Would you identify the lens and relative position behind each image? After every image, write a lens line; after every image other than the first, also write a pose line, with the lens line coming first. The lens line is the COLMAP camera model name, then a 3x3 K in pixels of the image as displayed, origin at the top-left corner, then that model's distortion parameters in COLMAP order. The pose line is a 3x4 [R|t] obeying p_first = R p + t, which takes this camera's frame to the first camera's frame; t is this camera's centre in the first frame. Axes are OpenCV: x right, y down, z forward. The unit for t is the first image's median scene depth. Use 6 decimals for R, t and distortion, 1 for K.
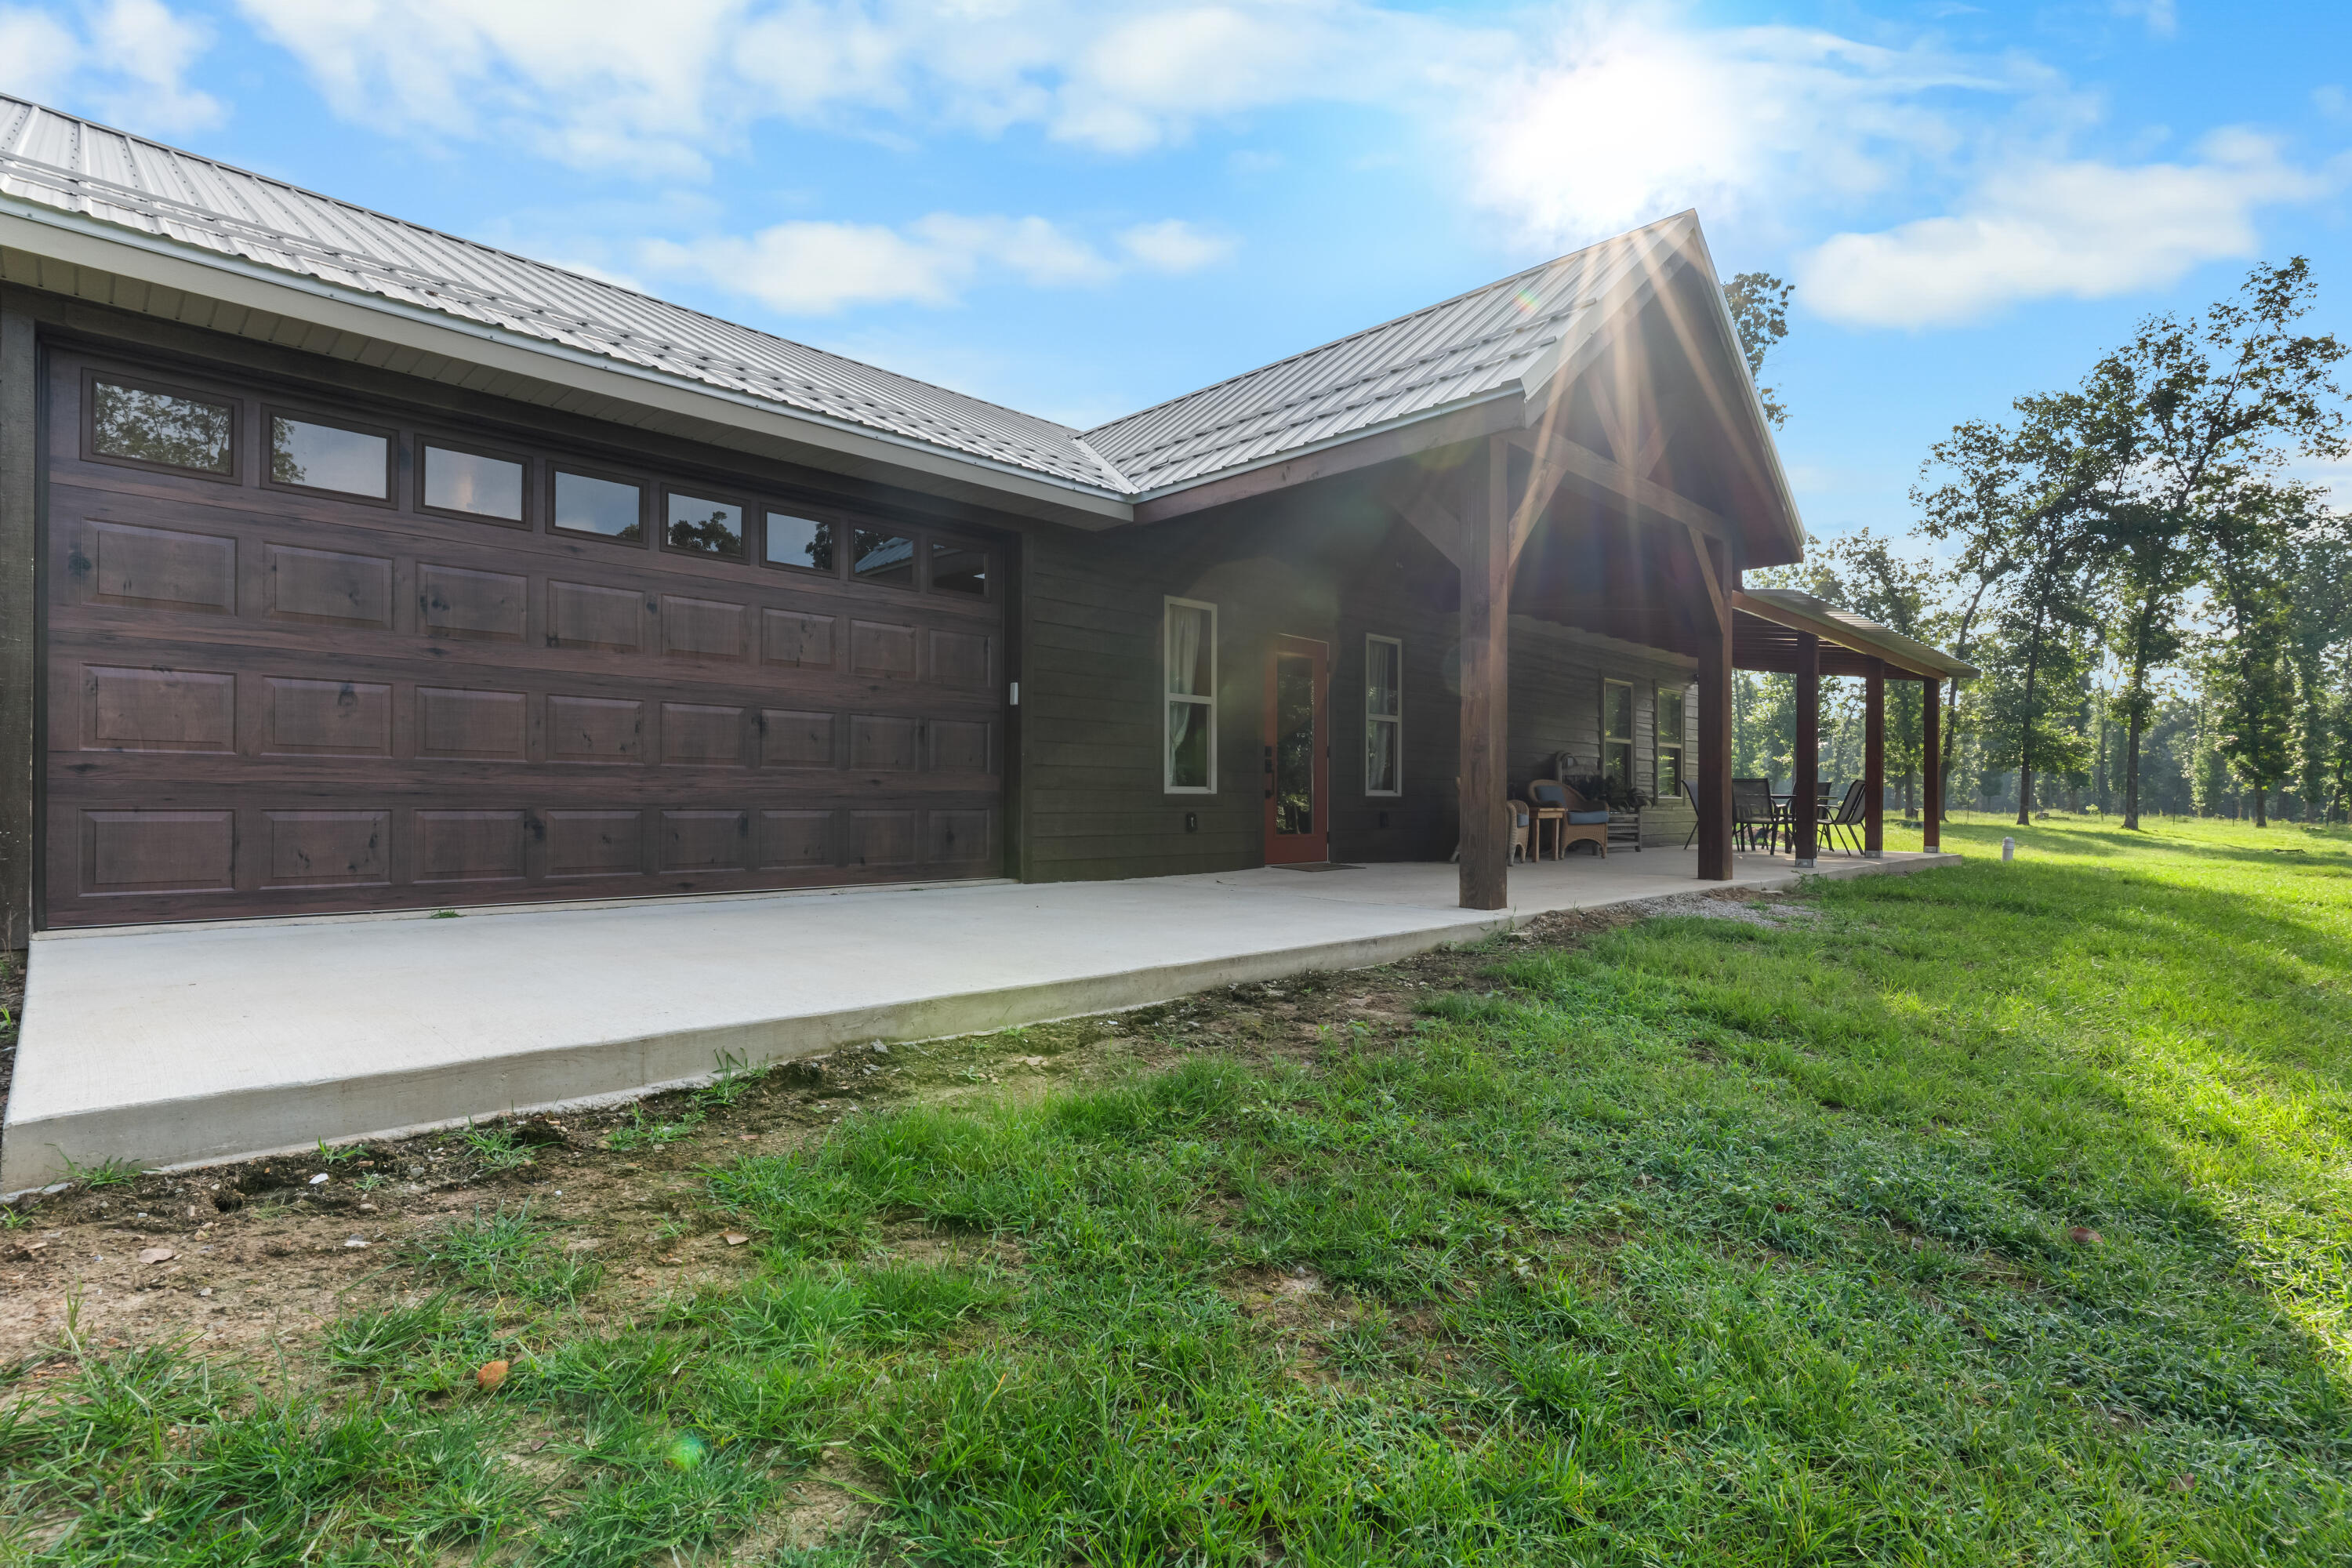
lens RADIAL K [[1111.0, 0, 1178.4], [0, 1111.0, 799.0], [0, 0, 1]] dist [0.000614, 0.000101]
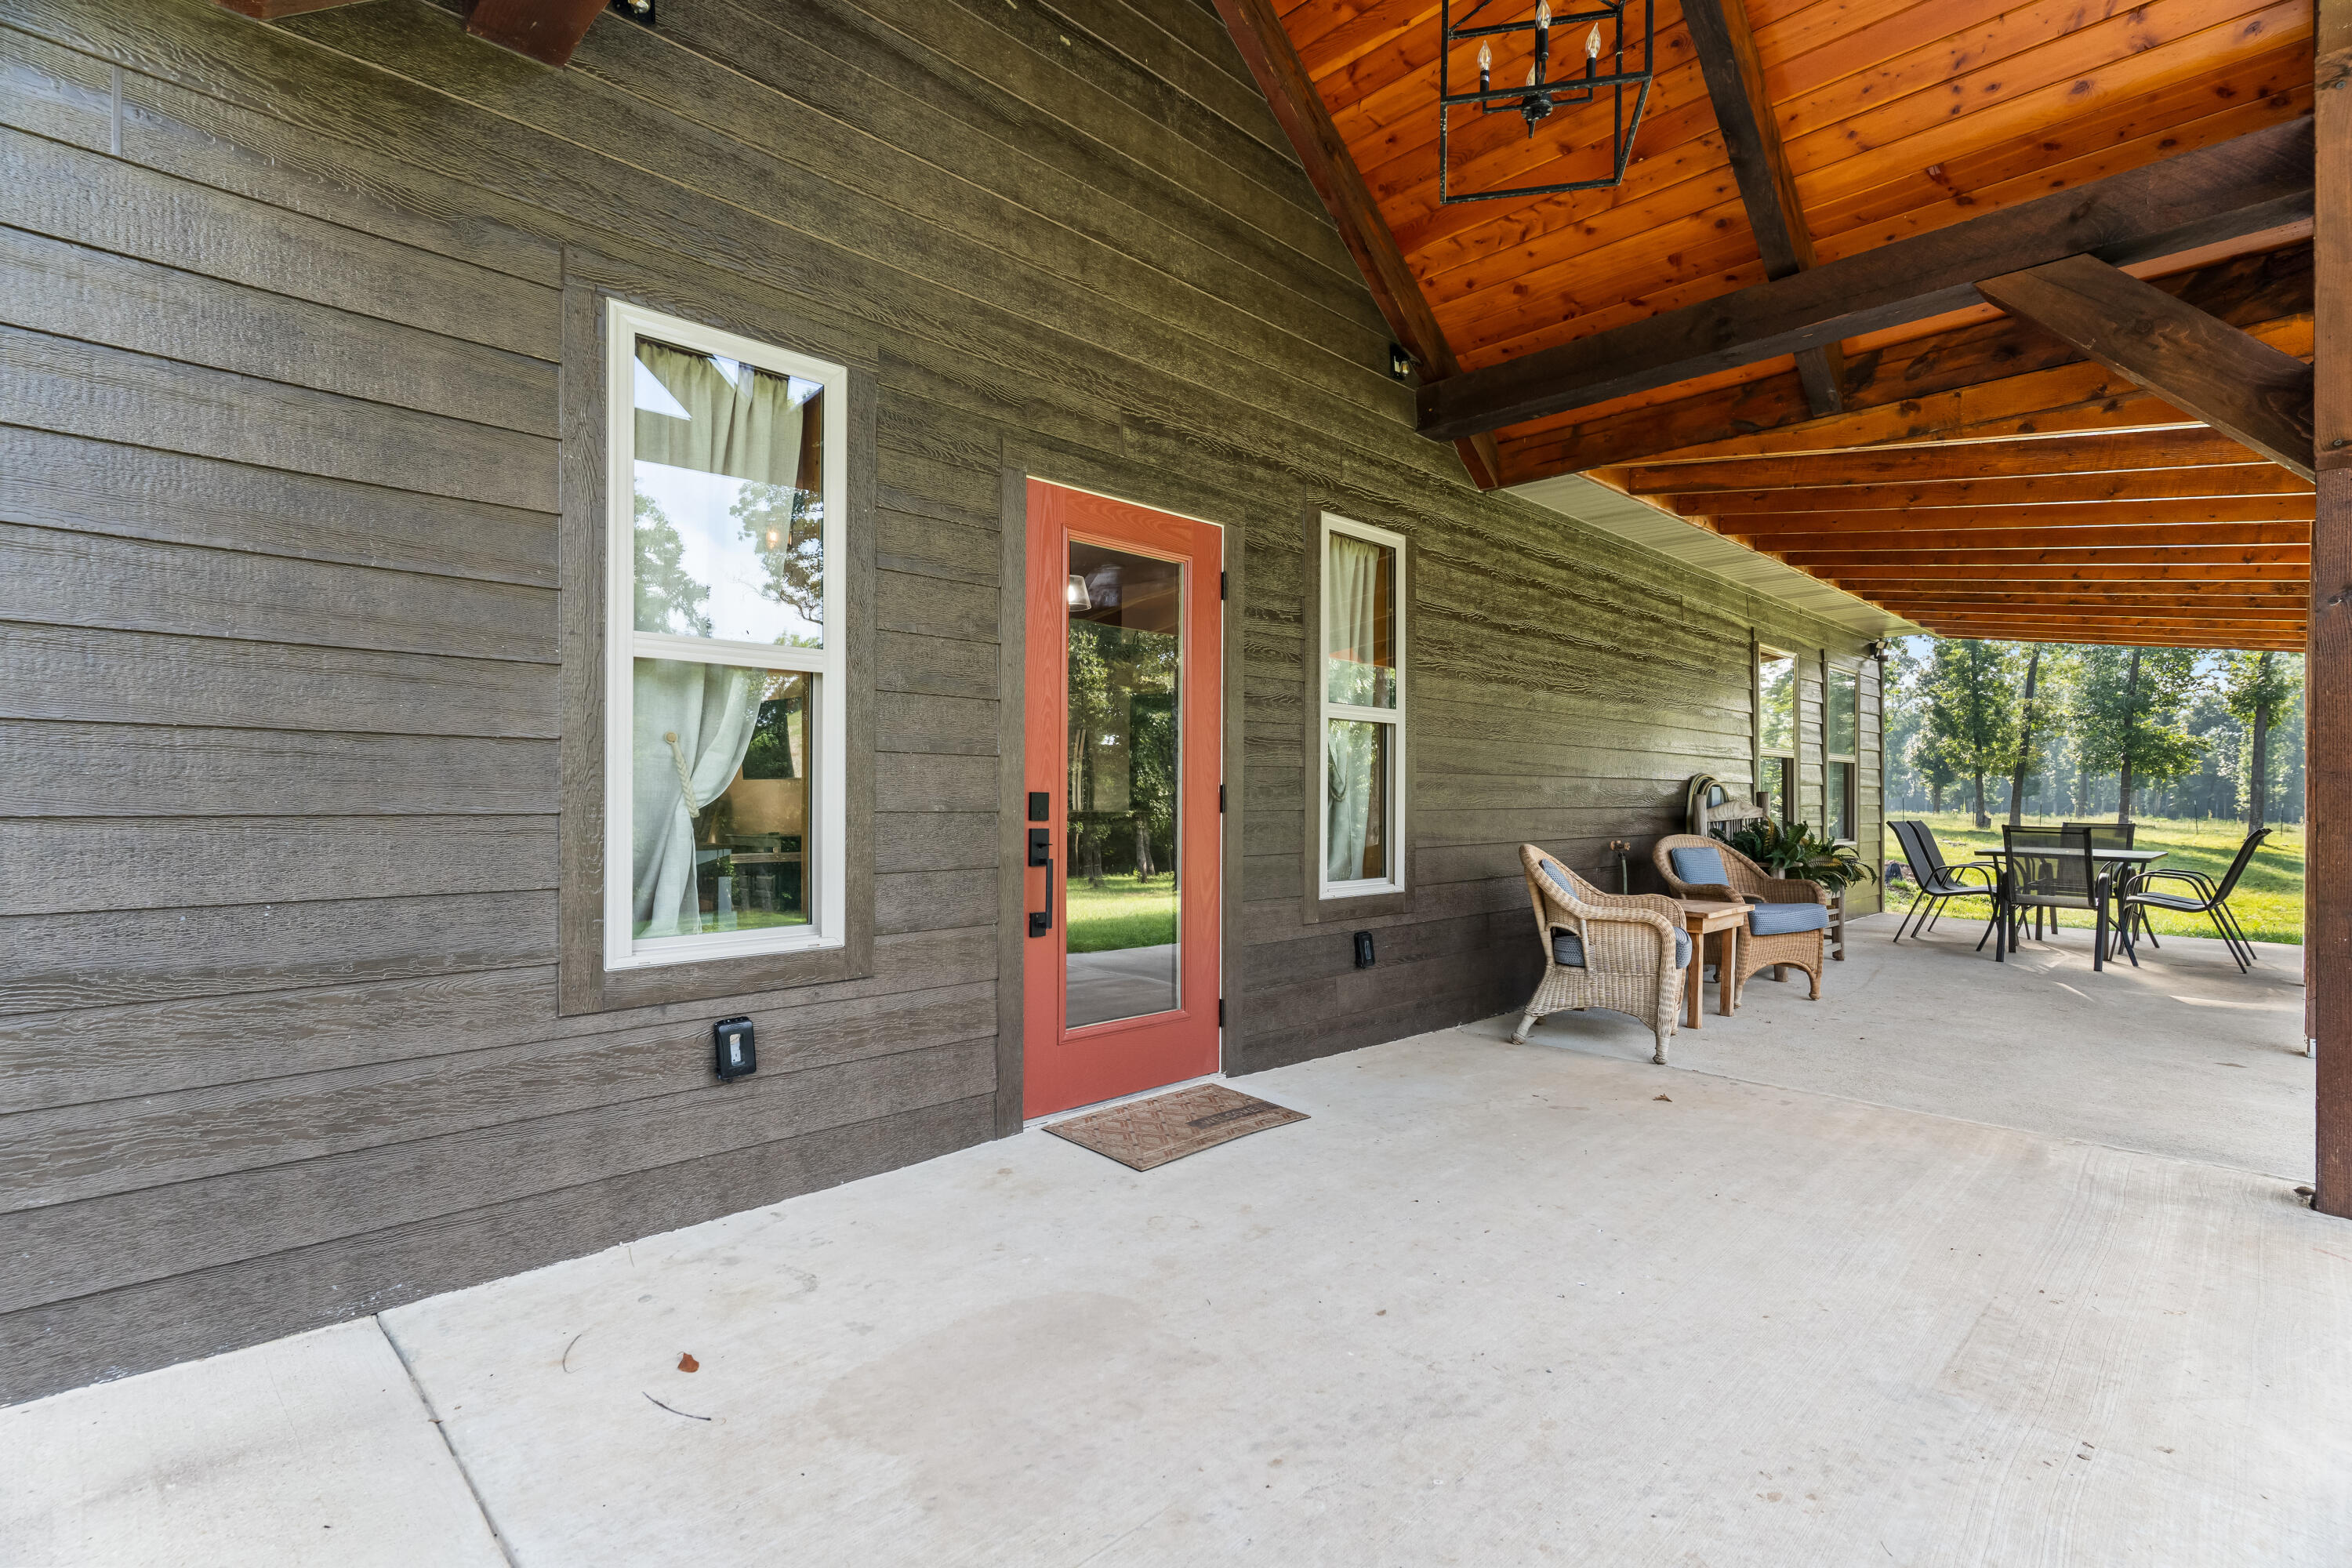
lens RADIAL K [[1115.0, 0, 1177.7], [0, 1115.0, 789.8], [0, 0, 1]] dist [0.002156, 0.000429]
pose [[0.999979, 0.003076, 0.005689, 0.068280], [-0.003070, 0.999995, -0.001094, -0.026175], [-0.005692, 0.001077, 0.999983, 0.351939]]
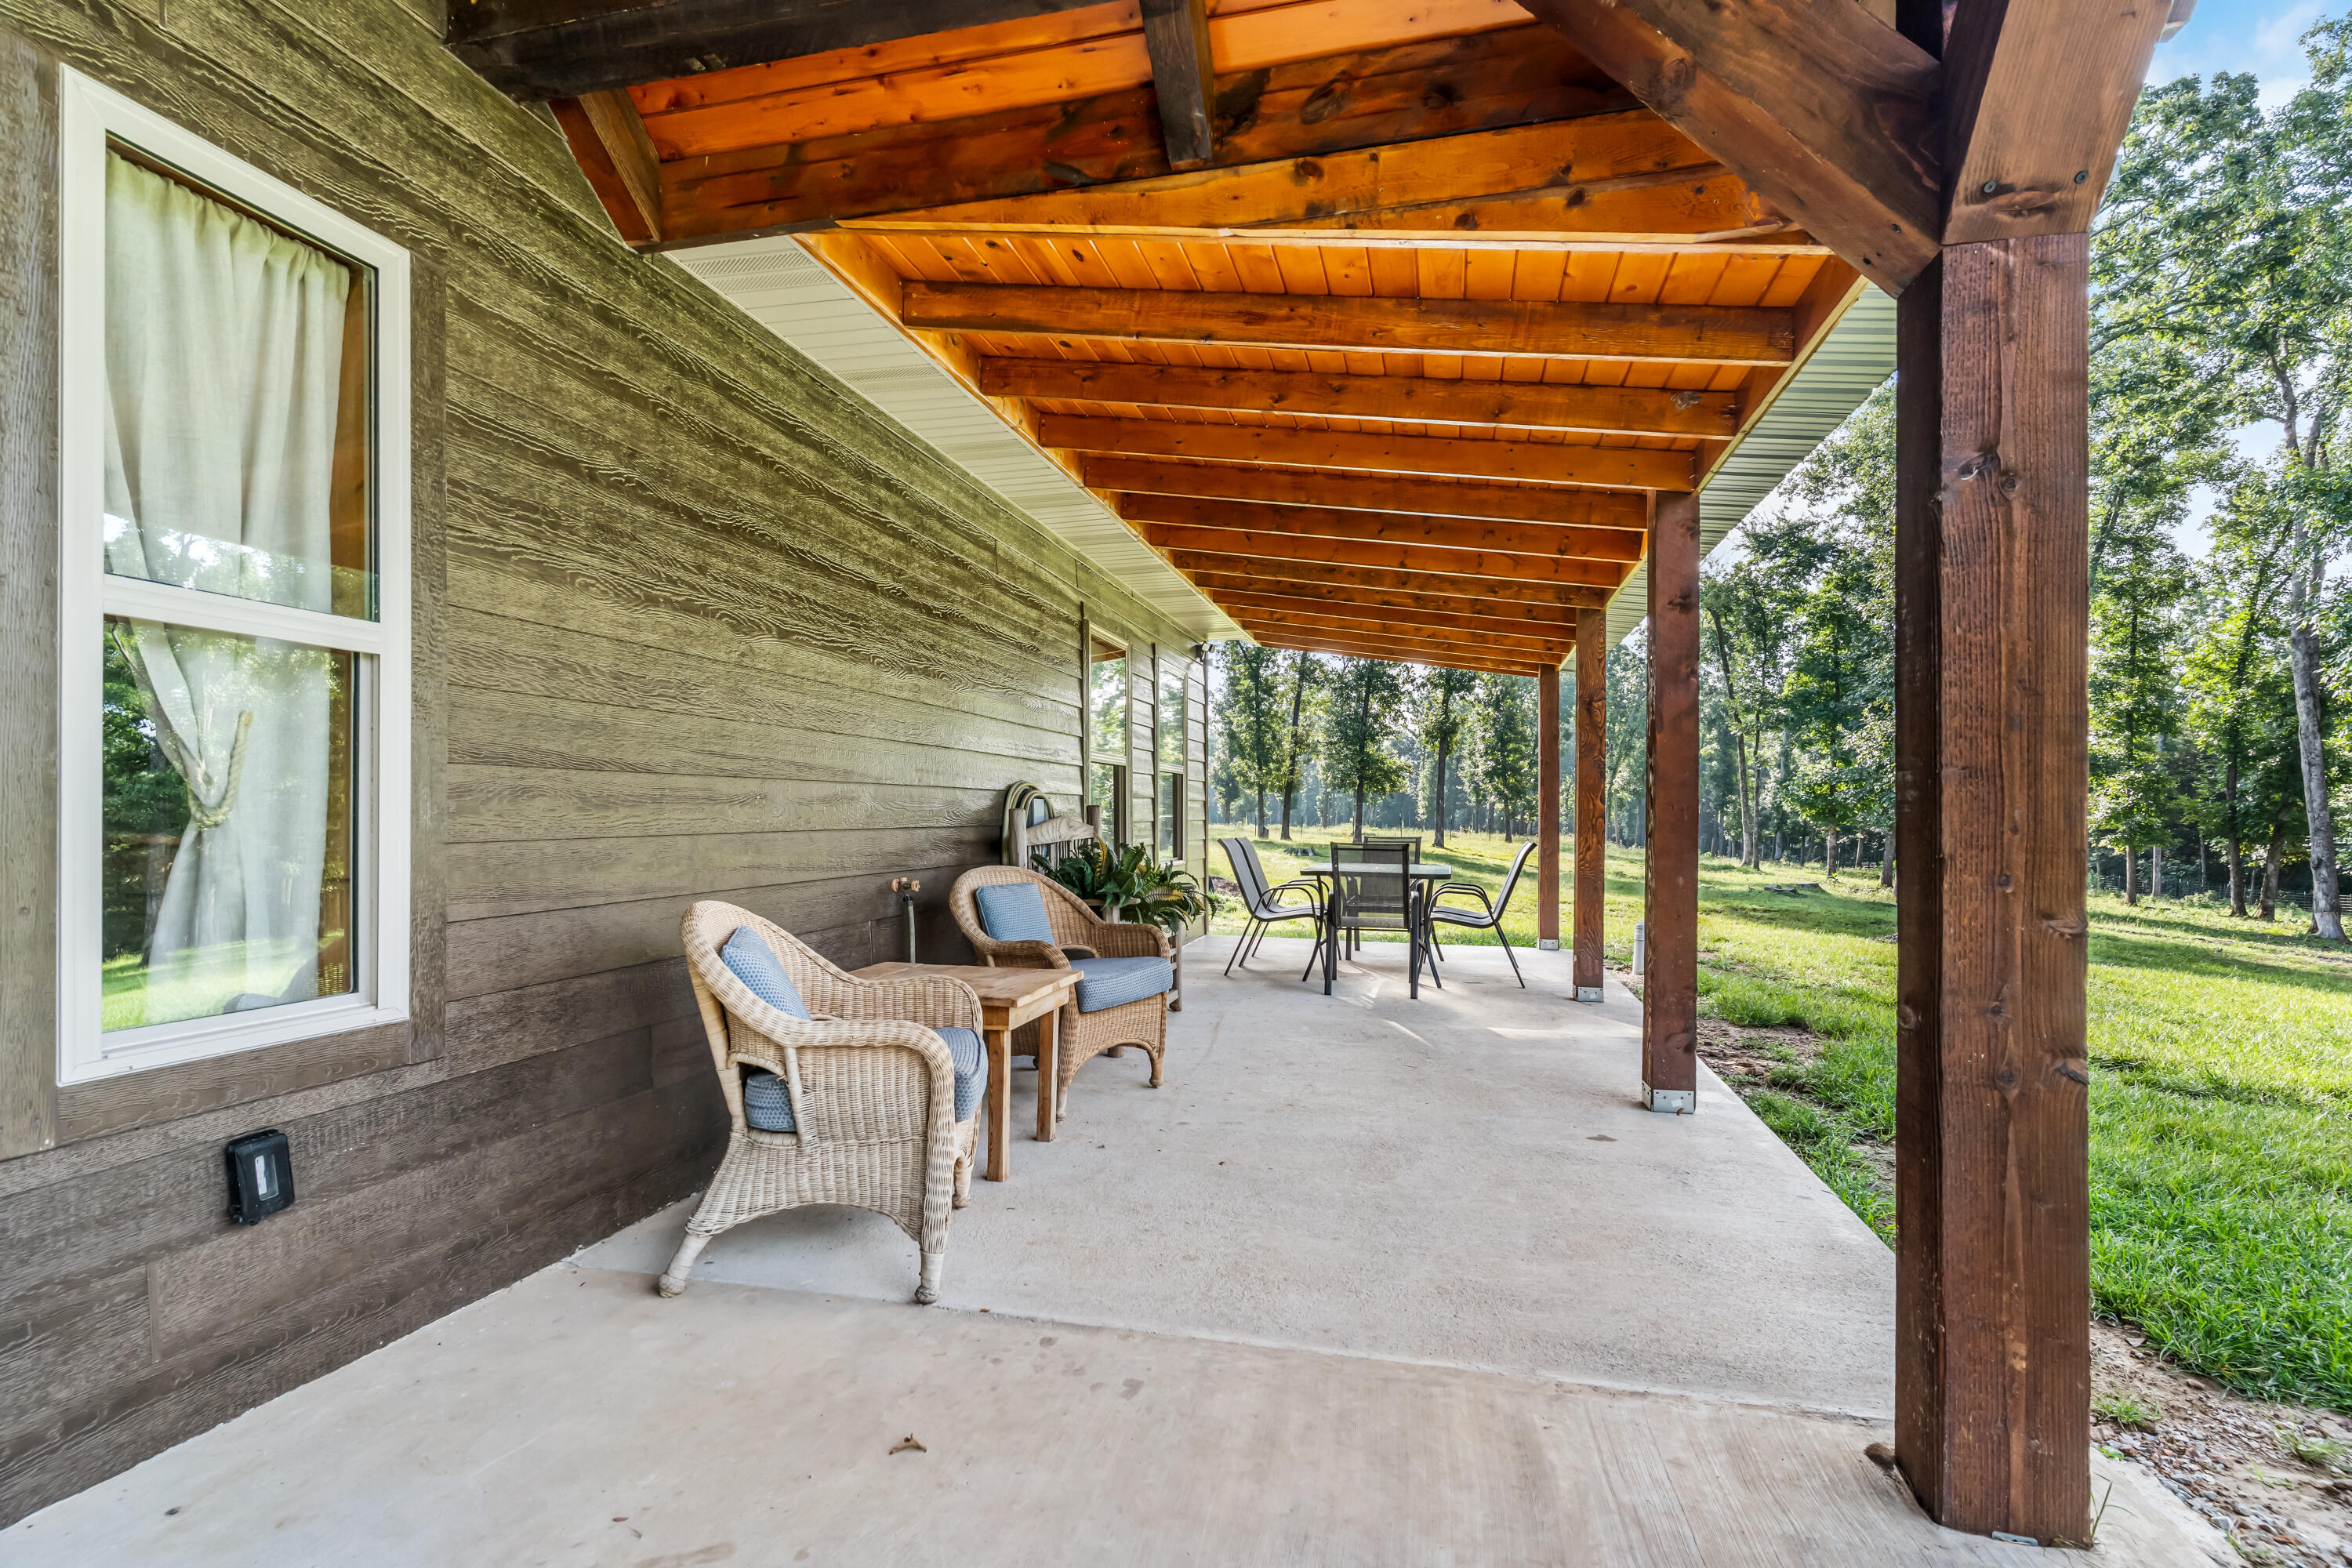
lens RADIAL K [[1141.3, 0, 1173.4], [0, 1141.3, 800.1], [0, 0, 1]] dist [-0.000670, 0.000760]
pose [[0.847879, 0.004577, 0.530170, 0.130883], [-0.001193, 0.999977, -0.006724, -0.025857], [-0.530189, 0.005069, 0.847864, 0.469867]]
